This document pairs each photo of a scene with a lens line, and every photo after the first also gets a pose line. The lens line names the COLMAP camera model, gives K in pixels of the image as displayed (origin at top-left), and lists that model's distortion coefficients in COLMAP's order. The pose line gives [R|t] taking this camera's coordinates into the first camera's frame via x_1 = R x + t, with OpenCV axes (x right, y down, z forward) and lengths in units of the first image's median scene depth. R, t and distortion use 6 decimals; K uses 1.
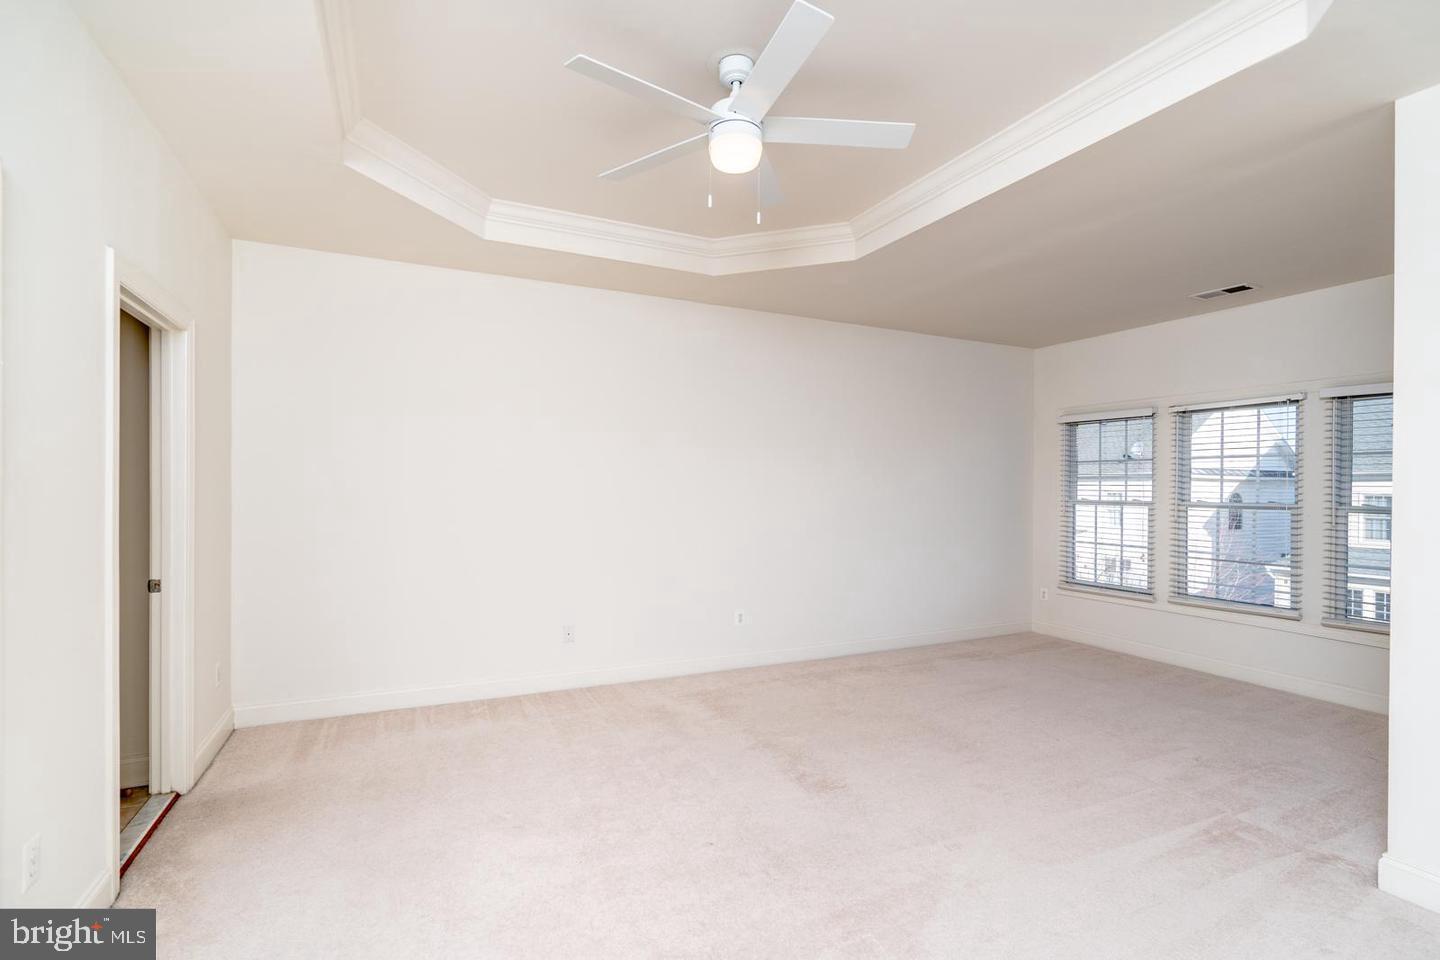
lens RADIAL K [[664.6, 0, 720.0], [0, 664.6, 480.0], [0, 0, 1]] dist [-0.012115, -0.000090]
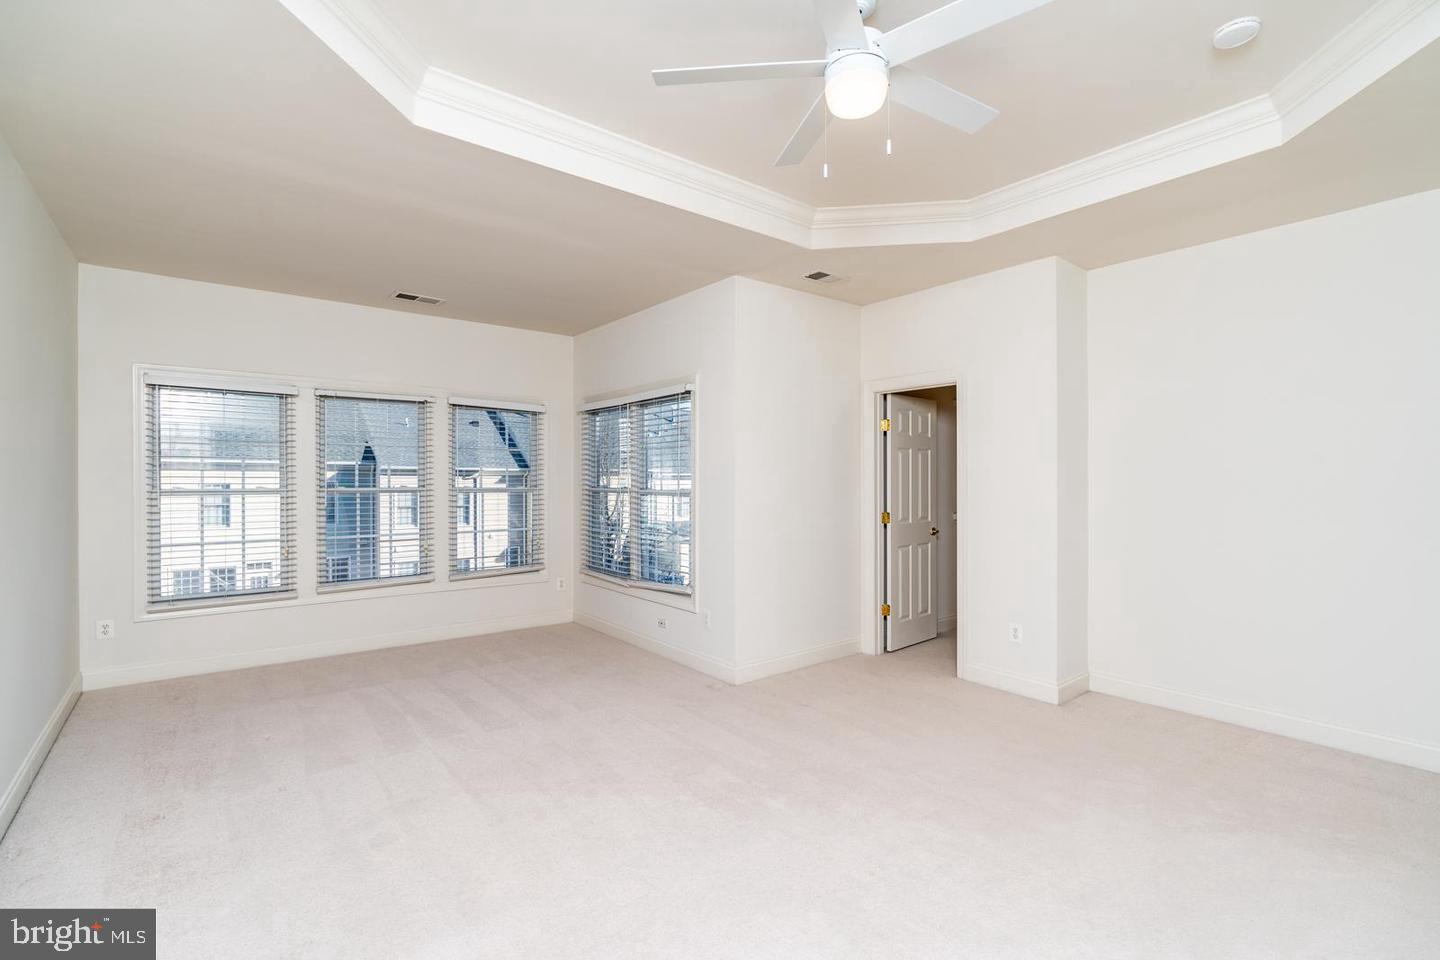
lens RADIAL K [[664.6, 0, 720.0], [0, 664.6, 480.0], [0, 0, 1]] dist [-0.012115, -0.000090]
pose [[-0.225931, -0.010816, 0.974083, -0.332218], [-0.015363, 0.999854, 0.007538, 0.003808], [-0.974022, -0.013262, -0.226064, 0.559802]]
